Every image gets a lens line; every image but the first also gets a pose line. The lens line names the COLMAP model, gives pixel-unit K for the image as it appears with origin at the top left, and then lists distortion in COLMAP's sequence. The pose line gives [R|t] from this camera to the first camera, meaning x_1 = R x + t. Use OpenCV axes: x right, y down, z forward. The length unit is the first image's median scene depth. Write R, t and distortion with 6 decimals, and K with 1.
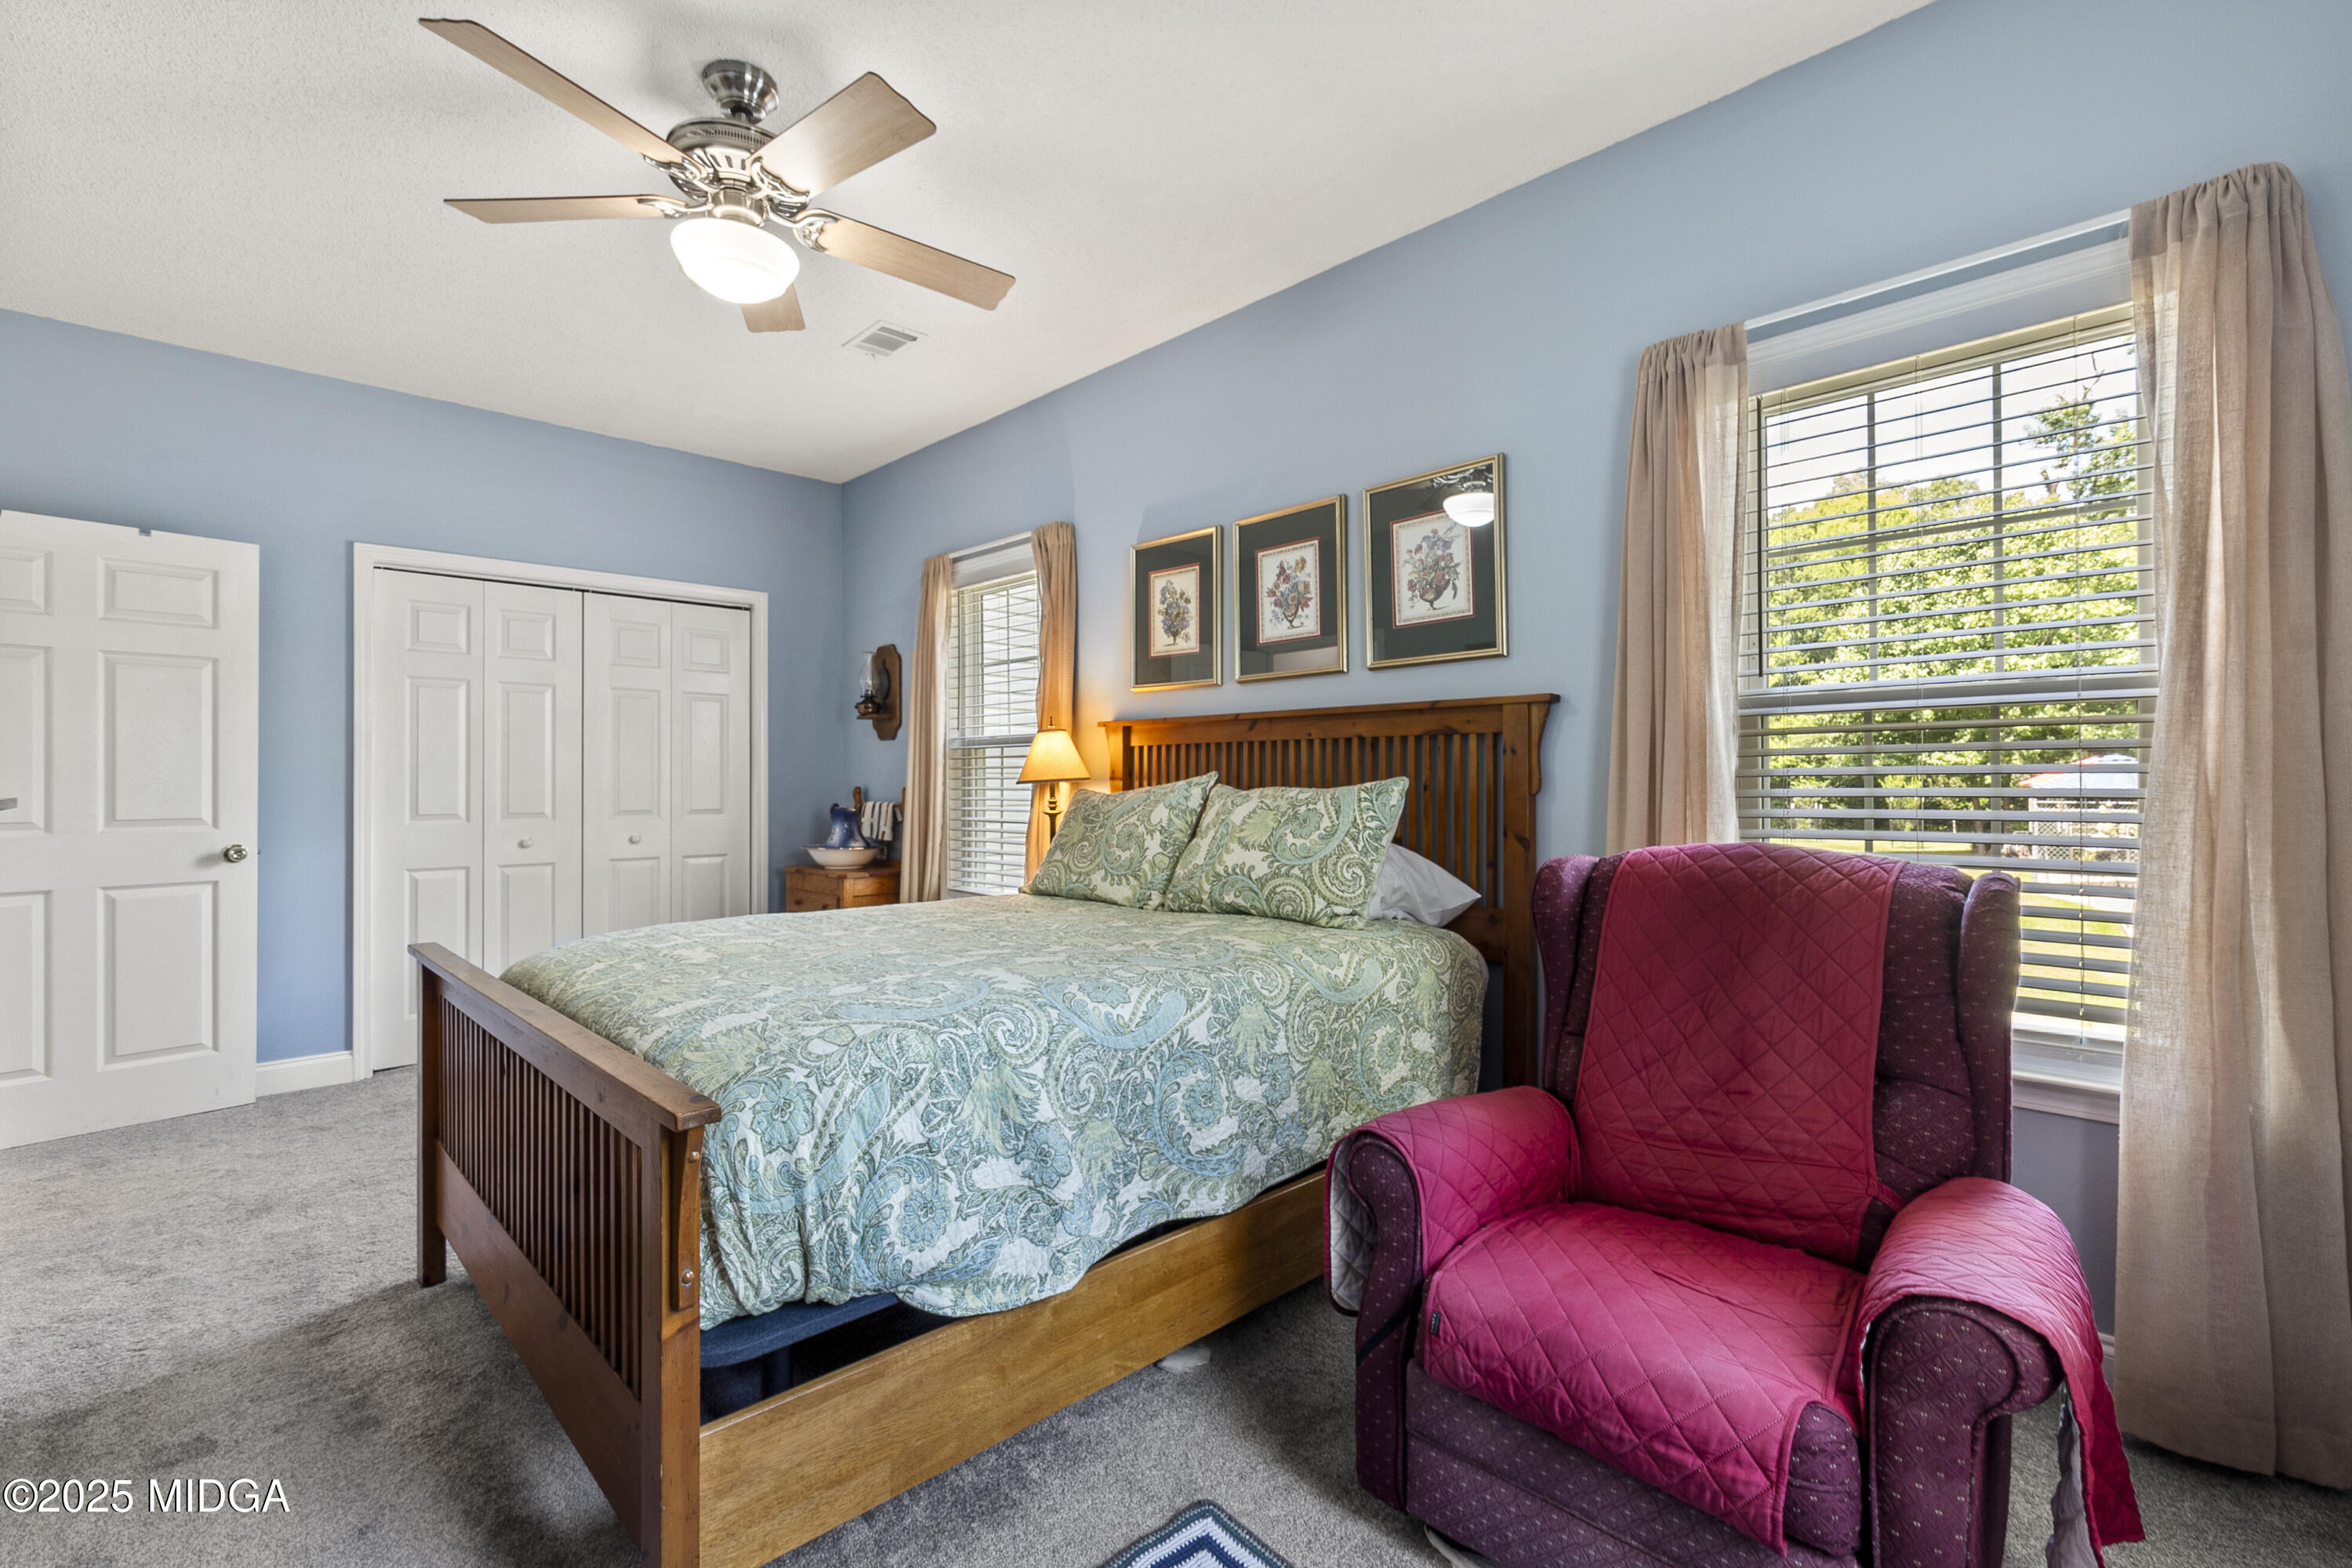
lens RADIAL K [[1033.7, 0, 1176.0], [0, 1033.7, 784.0], [0, 0, 1]] dist [-0.001630, -0.000214]
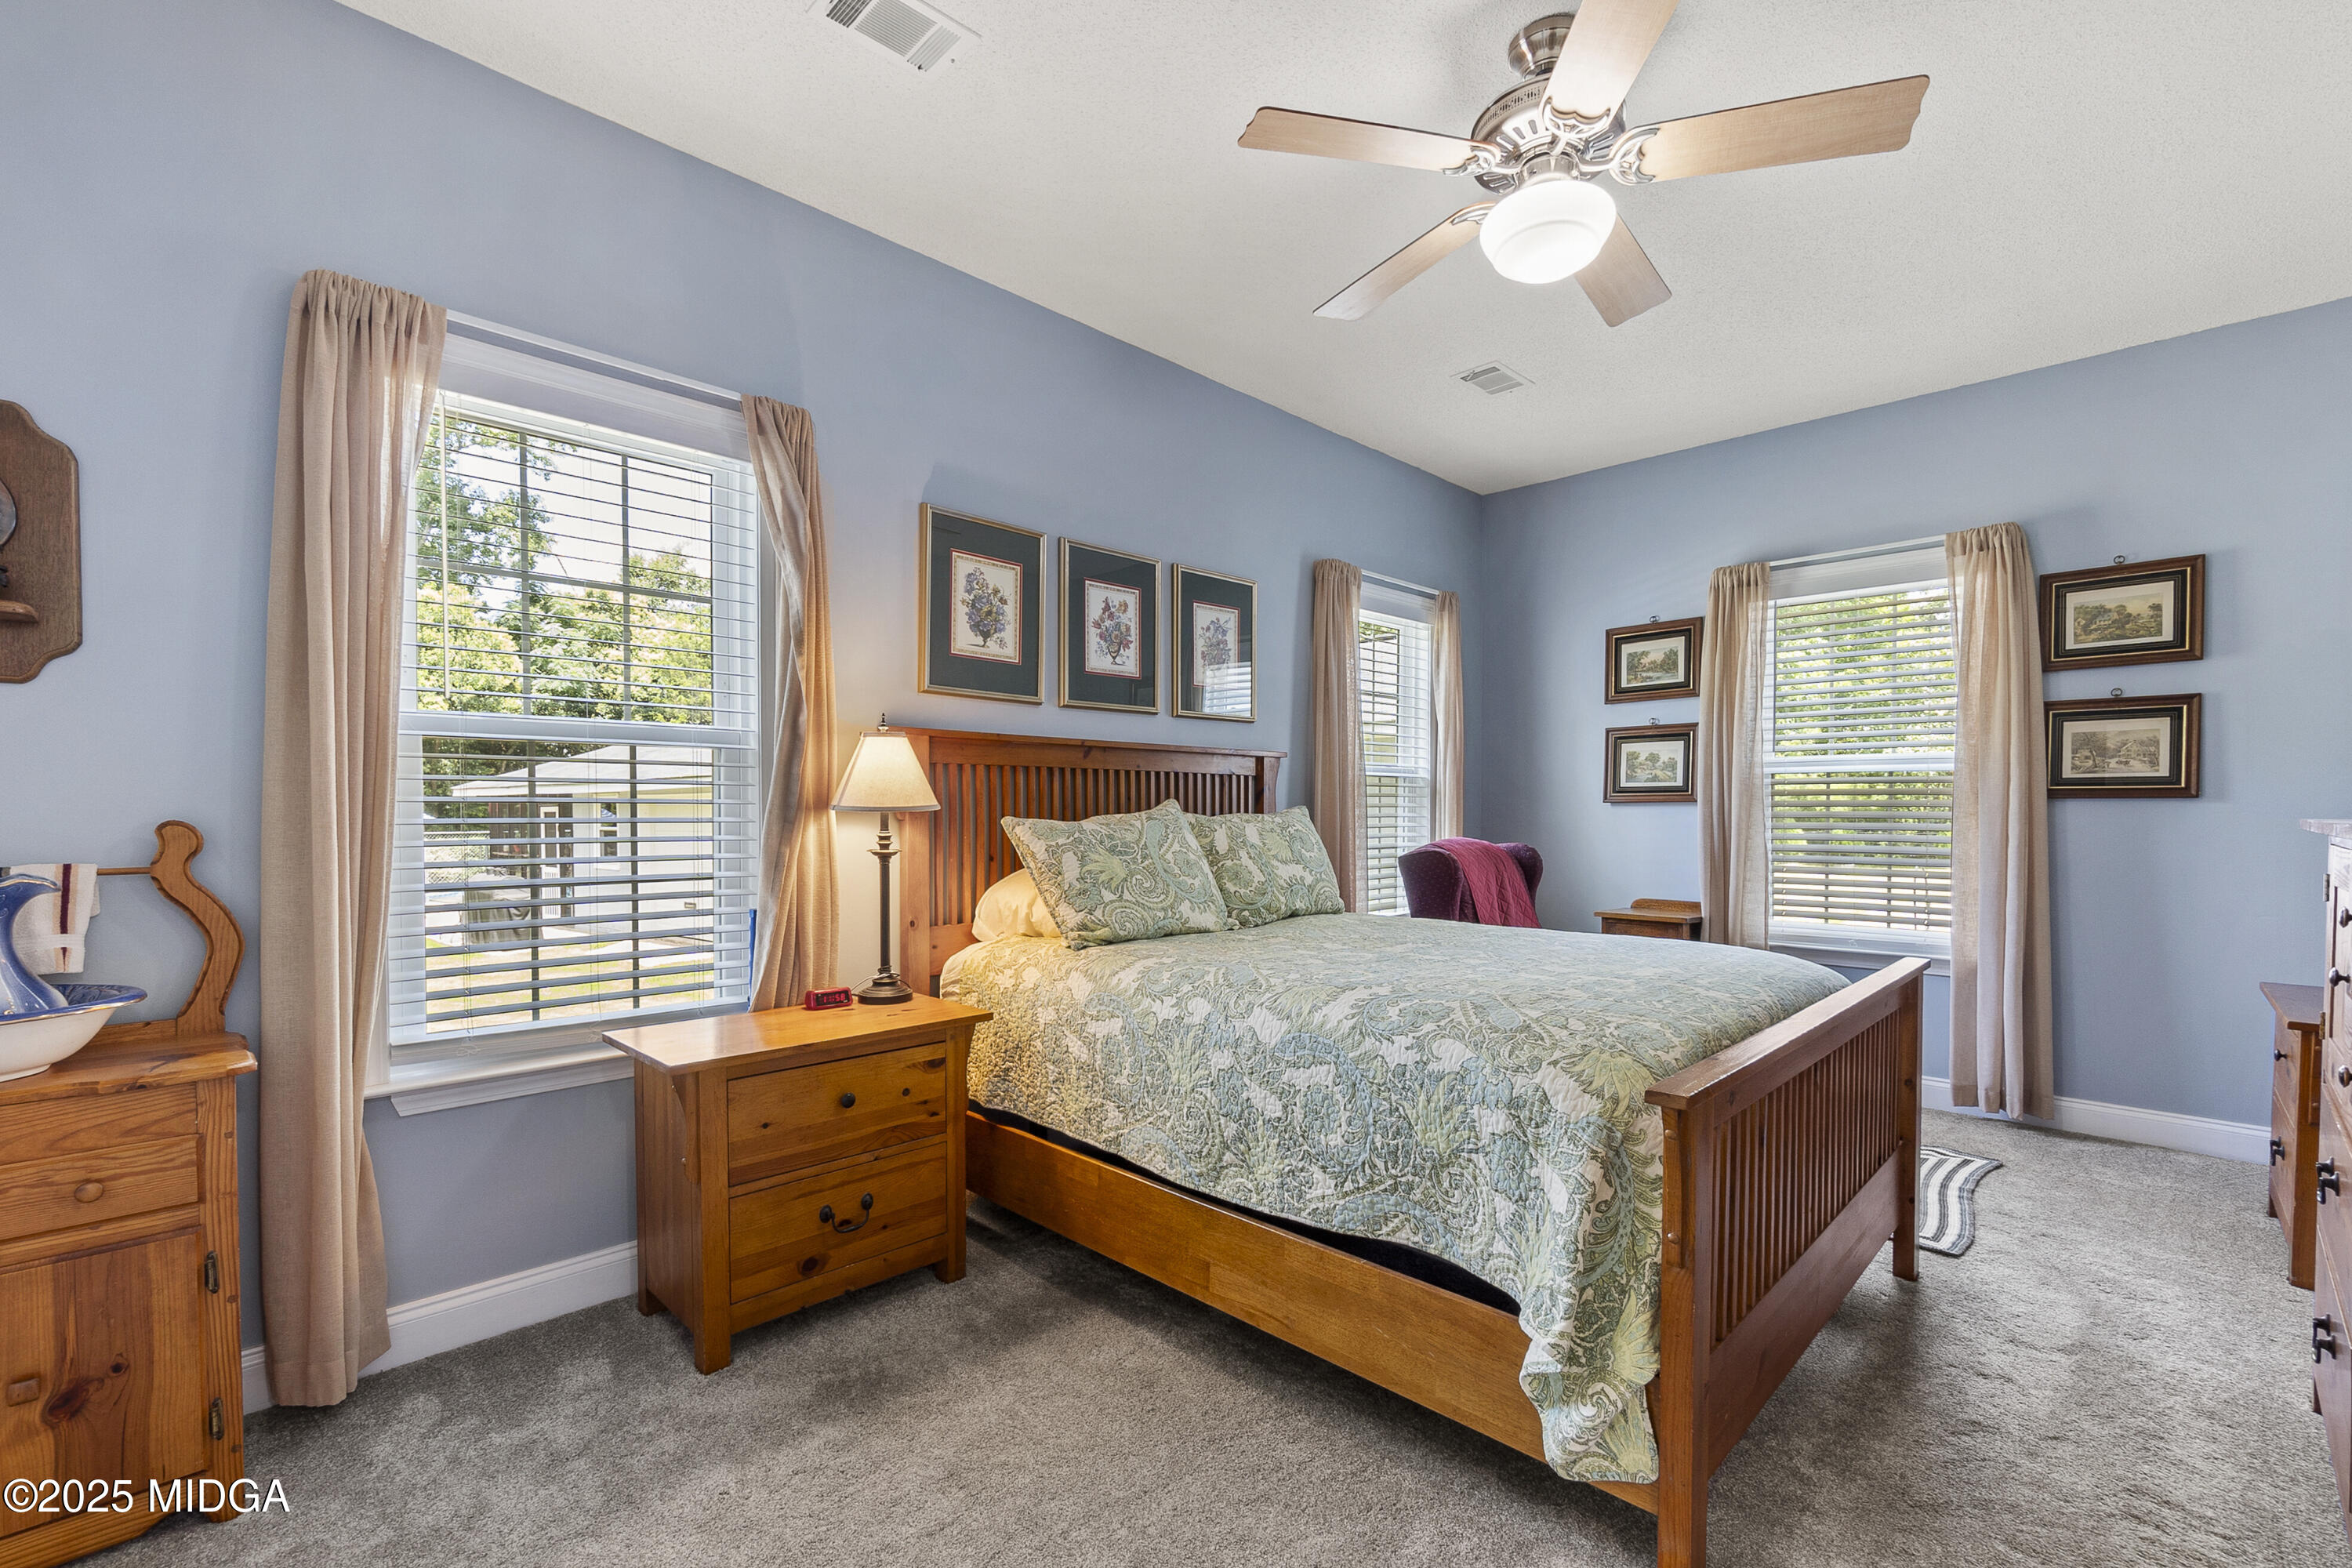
lens RADIAL K [[1018.7, 0, 1171.3], [0, 1018.7, 829.6], [0, 0, 1]] dist [0.000888, -0.000177]
pose [[-0.002153, -0.014296, 0.999895, -0.918815], [0.003945, 0.999890, 0.014304, 0.004292], [-0.999990, 0.003975, -0.002096, 0.927437]]
